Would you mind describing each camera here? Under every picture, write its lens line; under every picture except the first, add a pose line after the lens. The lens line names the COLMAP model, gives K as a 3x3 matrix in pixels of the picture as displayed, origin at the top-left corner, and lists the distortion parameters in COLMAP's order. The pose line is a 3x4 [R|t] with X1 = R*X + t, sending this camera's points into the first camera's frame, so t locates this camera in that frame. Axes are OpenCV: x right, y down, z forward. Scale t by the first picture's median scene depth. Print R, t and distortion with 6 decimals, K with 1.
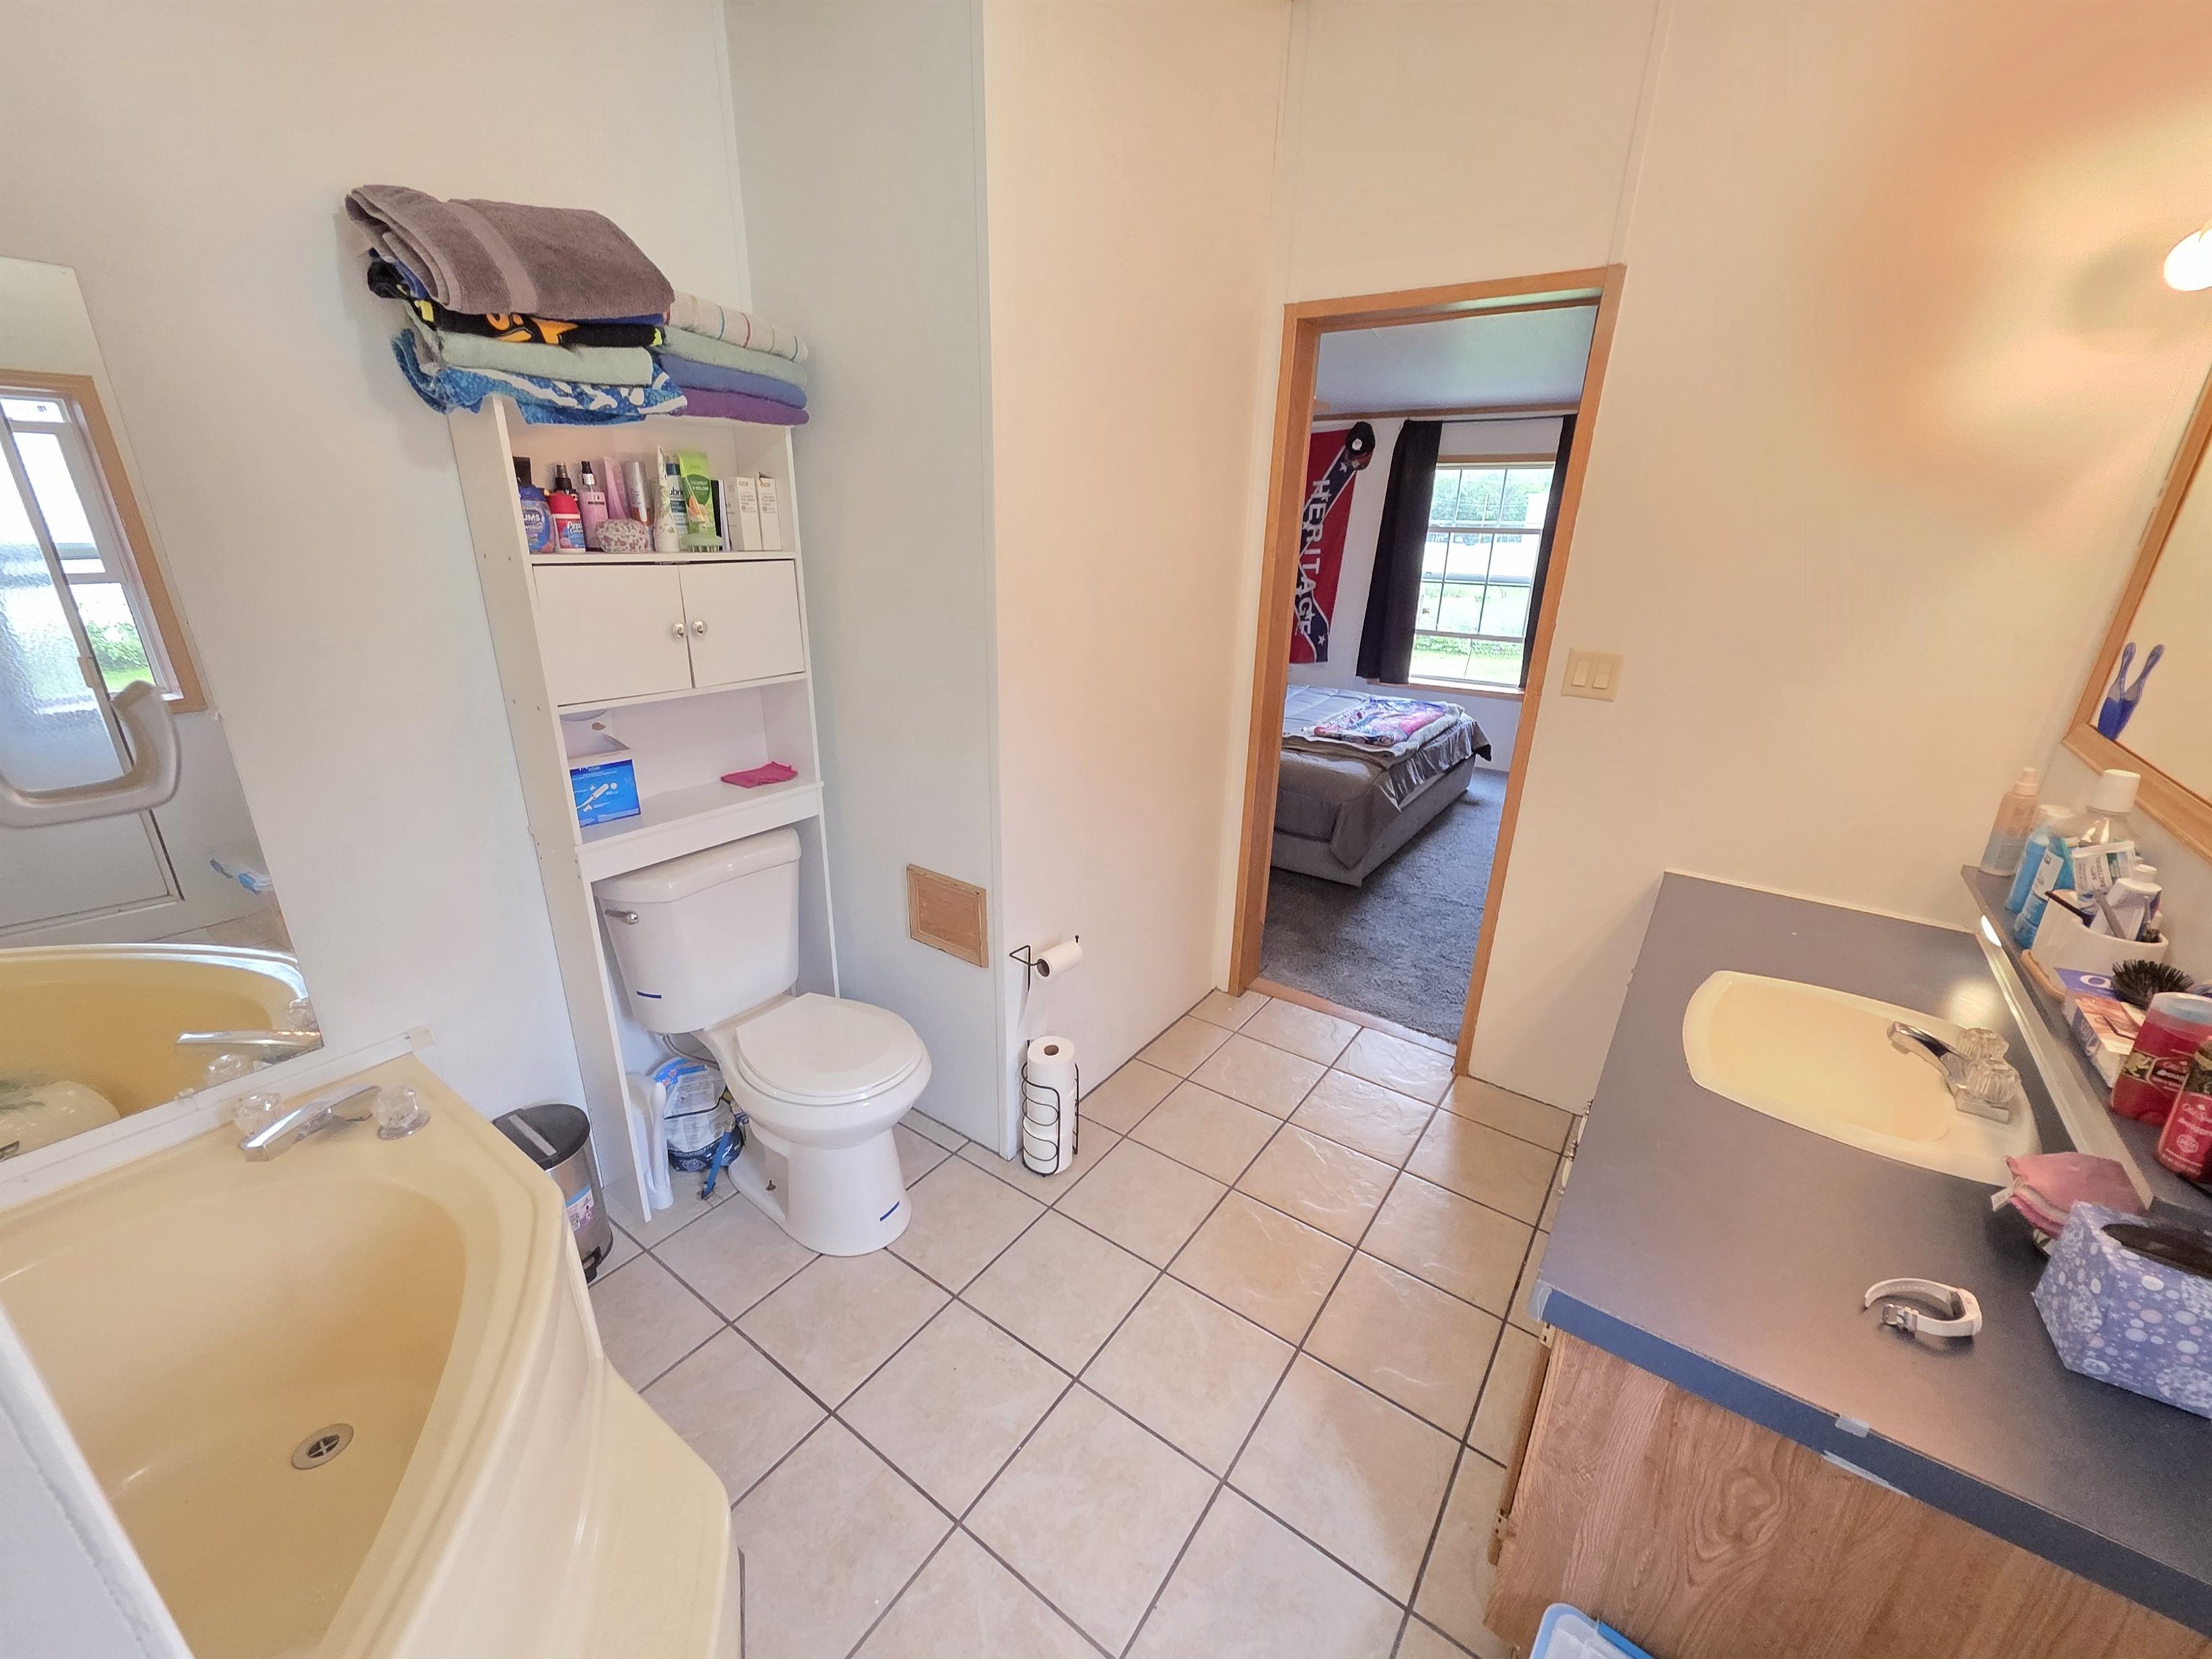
lens RADIAL K [[879.2, 0, 1114.4], [0, 879.2, 842.7], [0, 0, 1]] dist [0.003041, -0.000987]
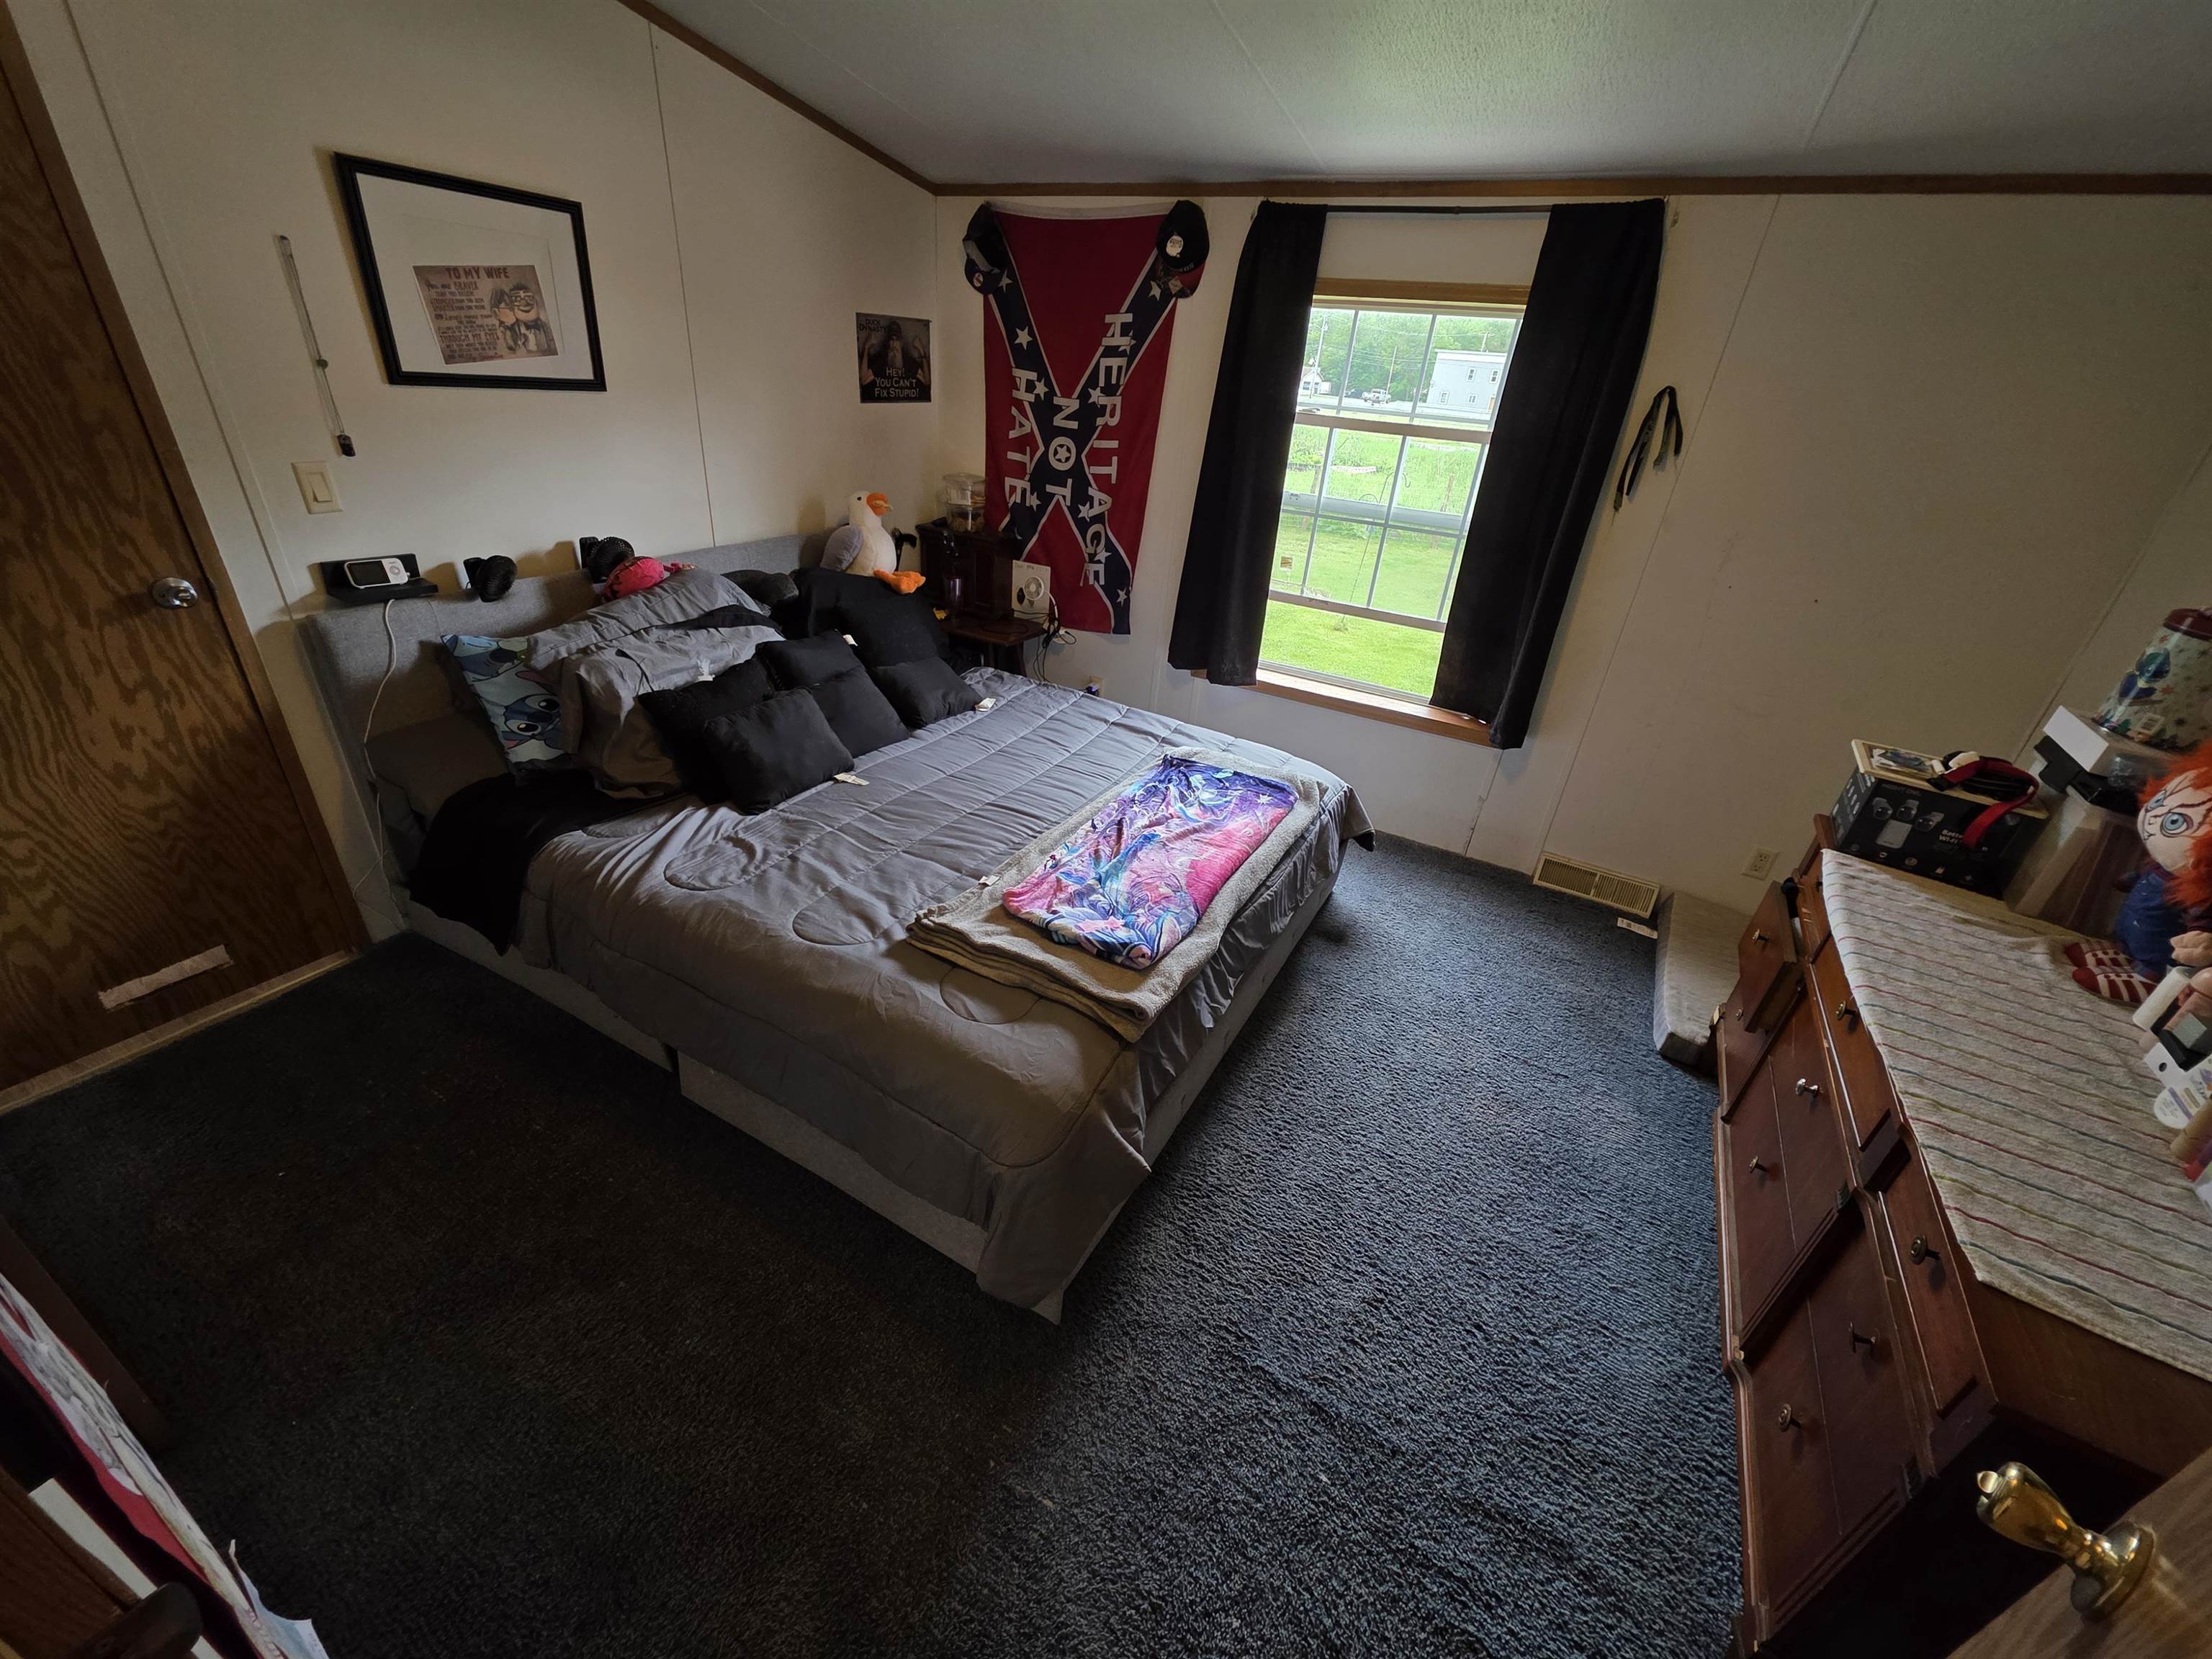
lens RADIAL K [[879.2, 0, 1099.4], [0, 879.2, 832.9], [0, 0, 1]] dist [0.003041, -0.000987]
pose [[0.995324, 0.001589, 0.096580, 0.172424], [-0.016075, 0.988646, 0.149400, -0.170231], [-0.095246, -0.150254, 0.984049, 0.404192]]
